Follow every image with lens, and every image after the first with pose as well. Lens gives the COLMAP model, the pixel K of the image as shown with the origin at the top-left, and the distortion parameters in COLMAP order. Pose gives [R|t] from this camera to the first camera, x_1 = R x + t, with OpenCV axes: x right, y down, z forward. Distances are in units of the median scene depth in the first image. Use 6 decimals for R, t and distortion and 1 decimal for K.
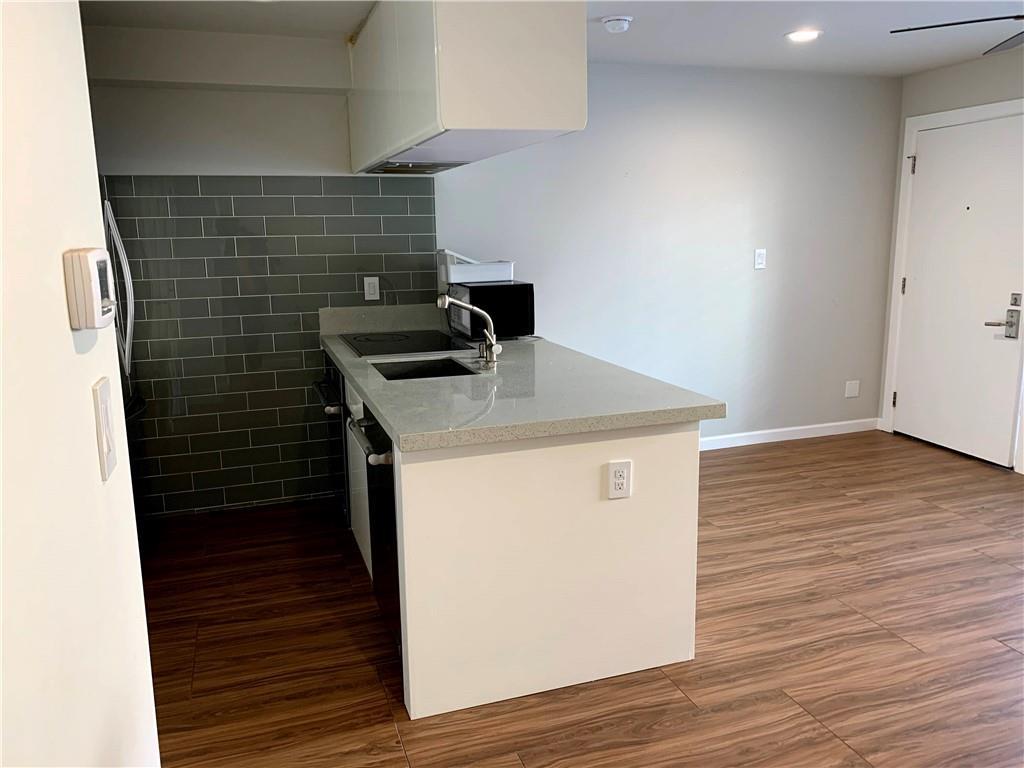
lens RADIAL K [[767.9, 0, 505.0], [0, 767.9, 380.4], [0, 0, 1]] dist [0.016167, -0.024886]
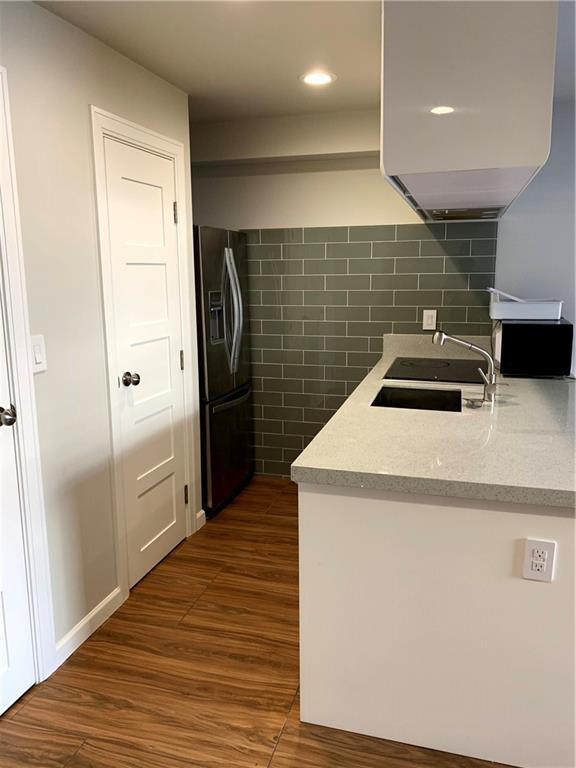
lens RADIAL K [[575.9, 0, 286.3], [0, 575.9, 380.3], [0, 0, 1]] dist [0.016167, -0.024886]
pose [[0.818969, 0.113341, -0.562534, 0.234690], [-0.109598, 0.993149, 0.040545, -0.063487], [0.563275, 0.028447, 0.825780, 0.255235]]
